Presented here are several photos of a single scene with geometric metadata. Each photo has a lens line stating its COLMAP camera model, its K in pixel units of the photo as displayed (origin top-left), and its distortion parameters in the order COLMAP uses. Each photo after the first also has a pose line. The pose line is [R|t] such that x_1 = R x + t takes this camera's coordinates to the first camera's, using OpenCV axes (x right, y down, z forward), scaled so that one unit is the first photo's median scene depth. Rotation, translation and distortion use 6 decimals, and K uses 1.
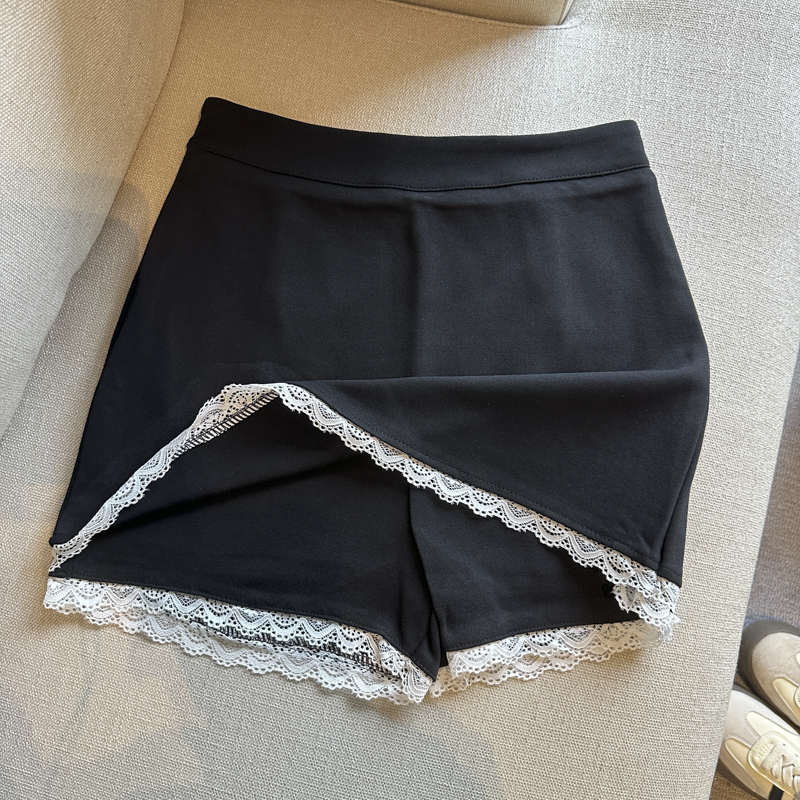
lens RADIAL K [[724.2, 0, 405.7], [0, 724.2, 396.9], [0, 0, 1]] dist [-0.024379, 0.000917]
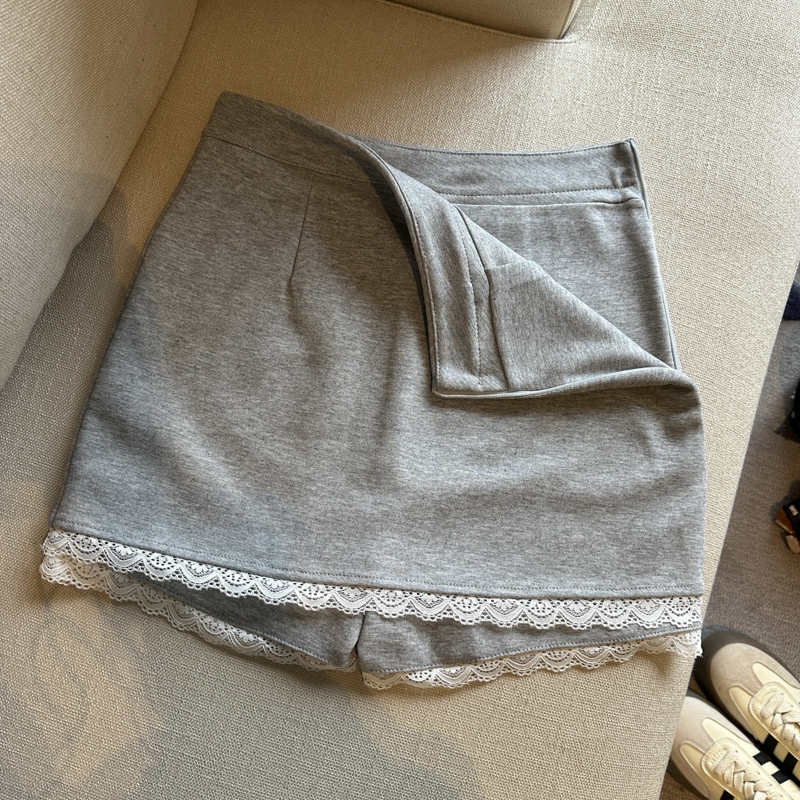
lens RADIAL K [[724.2, 0, 405.7], [0, 724.2, 396.9], [0, 0, 1]] dist [-0.024379, 0.000917]
pose [[0.997873, 0.057606, 0.030523, -0.011225], [-0.057258, 0.998286, -0.012148, 0.028114], [-0.031171, 0.010374, 0.999460, -0.032792]]
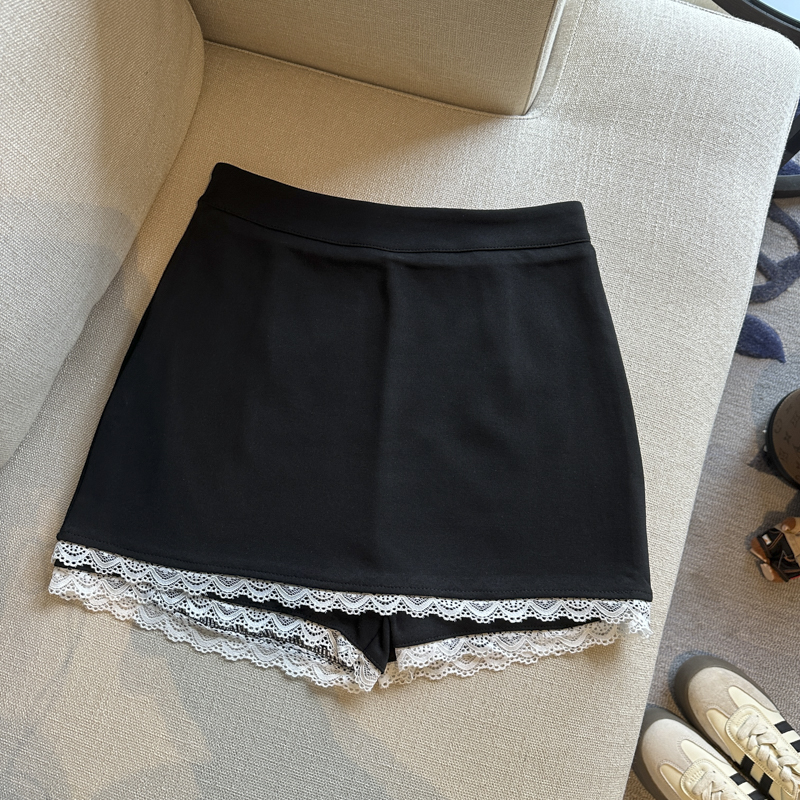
lens RADIAL K [[711.4, 0, 396.8], [0, 711.4, 400.8], [0, 0, 1]] dist [-0.003783, -0.025803]
pose [[0.998646, 0.051170, 0.009362, 0.024292], [-0.050615, 0.997356, -0.052154, 0.015948], [-0.012006, 0.051609, 0.998595, -0.134543]]
